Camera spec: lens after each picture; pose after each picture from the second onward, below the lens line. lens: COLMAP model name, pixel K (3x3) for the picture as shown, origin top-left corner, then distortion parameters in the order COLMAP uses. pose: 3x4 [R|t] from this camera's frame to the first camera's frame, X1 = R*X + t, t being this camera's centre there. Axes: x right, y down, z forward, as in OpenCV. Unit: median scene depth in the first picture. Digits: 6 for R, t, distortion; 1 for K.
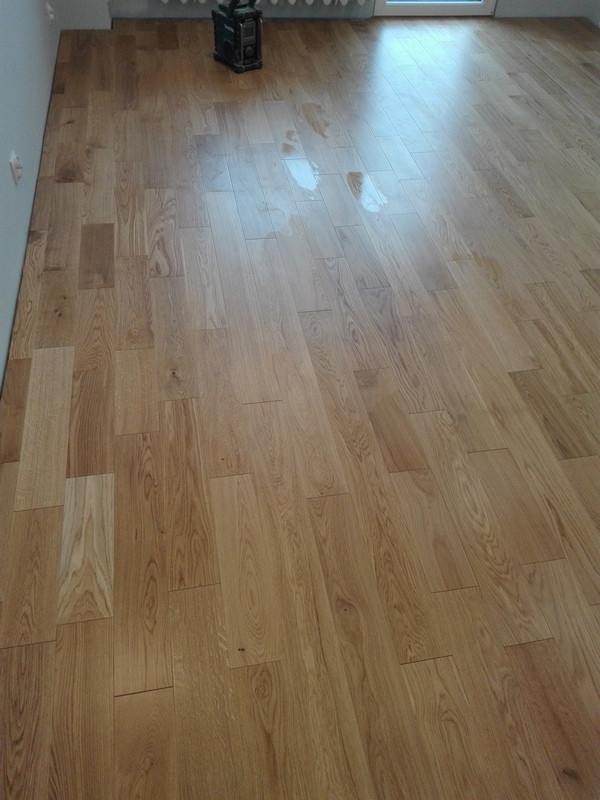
lens RADIAL K [[656.5, 0, 301.1], [0, 656.5, 395.7], [0, 0, 1]] dist [0.127566, -0.221654]
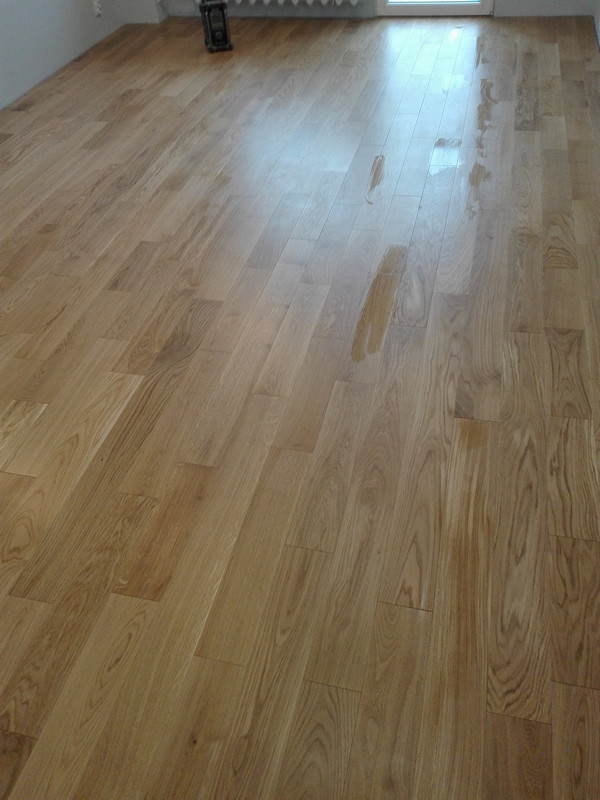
lens RADIAL K [[656.5, 0, 301.1], [0, 656.5, 395.7], [0, 0, 1]] dist [0.127566, -0.221654]
pose [[0.901394, 0.207021, -0.380304, 0.751223], [-0.228418, 0.973496, -0.011465, 0.132680], [0.367851, 0.097203, 0.924791, -0.036811]]
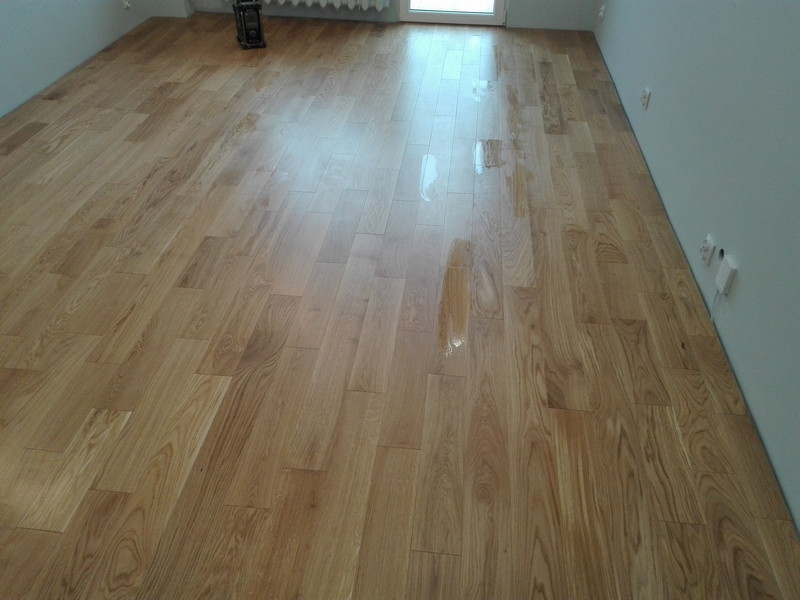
lens RADIAL K [[656.5, 0, 400.0], [0, 656.5, 300.0], [0, 0, 1]] dist [0.127566, -0.221654]
pose [[0.955694, 0.148440, -0.254192, 0.665416], [-0.189639, 0.970939, -0.145997, 0.132210], [0.225133, 0.187734, 0.956071, -0.080611]]
